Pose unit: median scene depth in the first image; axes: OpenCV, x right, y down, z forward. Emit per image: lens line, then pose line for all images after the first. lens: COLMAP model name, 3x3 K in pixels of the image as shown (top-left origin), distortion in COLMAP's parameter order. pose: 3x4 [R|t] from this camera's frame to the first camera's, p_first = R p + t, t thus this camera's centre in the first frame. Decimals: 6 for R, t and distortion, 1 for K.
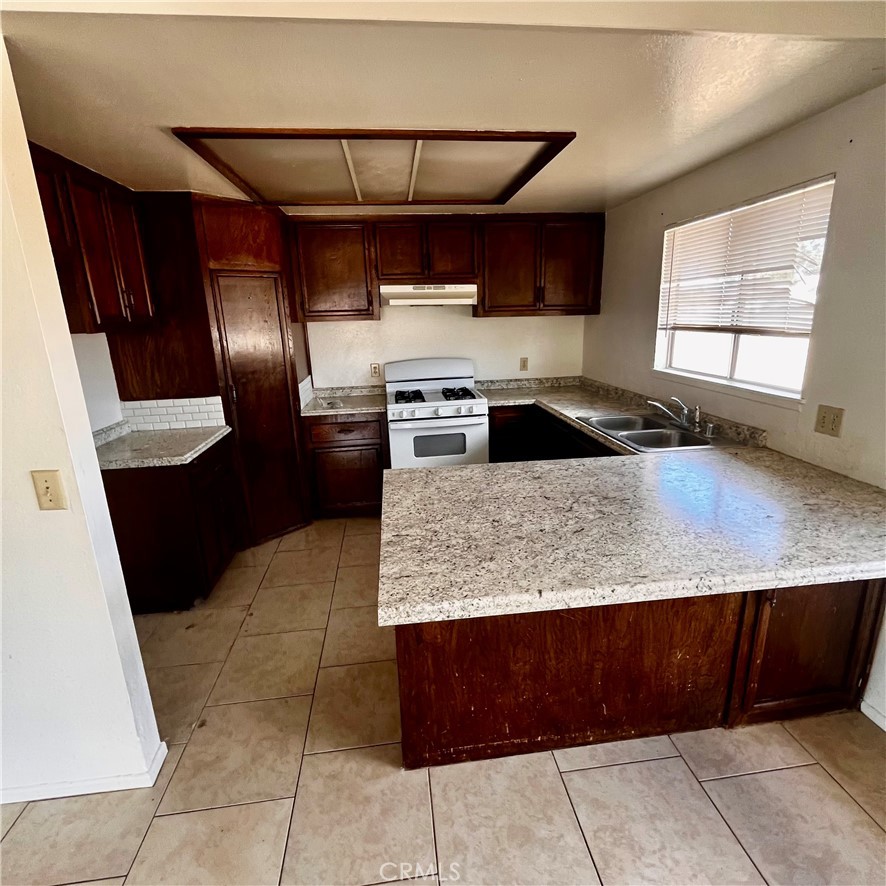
lens RADIAL K [[485.2, 0, 444.4], [0, 485.2, 439.5], [0, 0, 1]] dist [-0.001739, -0.000512]
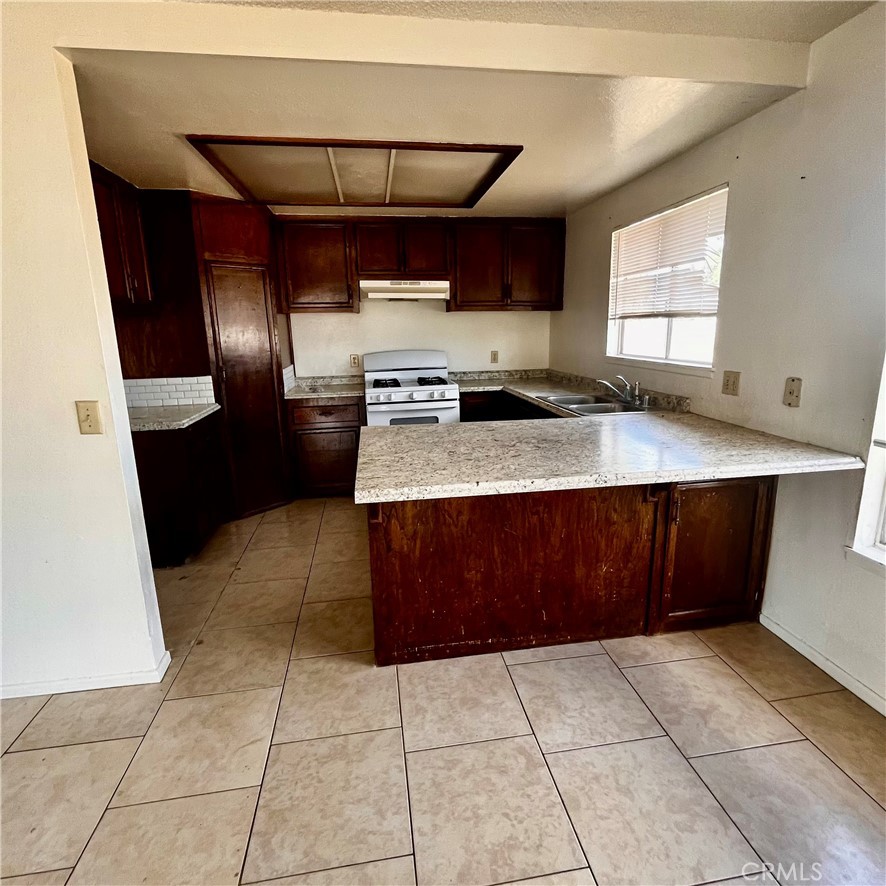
lens RADIAL K [[510.3, 0, 445.7], [0, 510.3, 438.6], [0, 0, 1]] dist [-0.000882, 0.000211]
pose [[0.999369, 0.001902, 0.035474, 0.034632], [-0.000473, 0.999190, -0.040243, 0.144645], [-0.035522, 0.040201, 0.998560, -0.230618]]
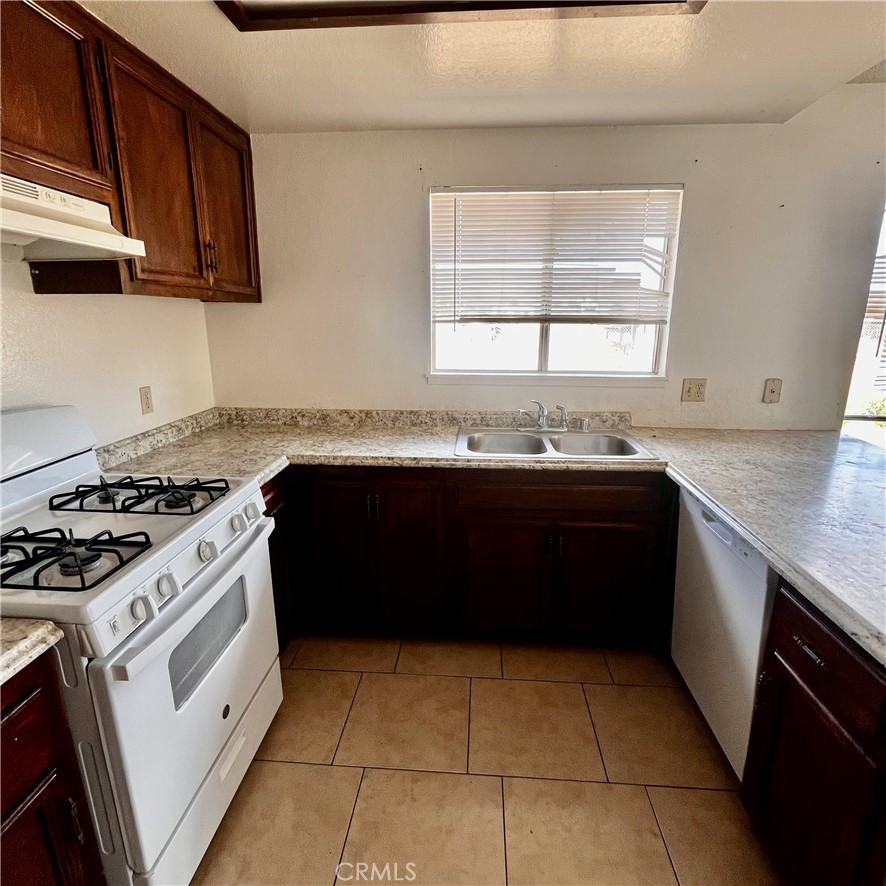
lens RADIAL K [[482.7, 0, 443.0], [0, 482.7, 443.0], [0, 0, 1]] dist [-0.015895, -0.000462]
pose [[0.192439, -0.220397, 0.956239, -0.514610], [0.240990, 0.955225, 0.171665, -0.261113], [-0.951258, 0.197408, 0.236936, 1.278711]]
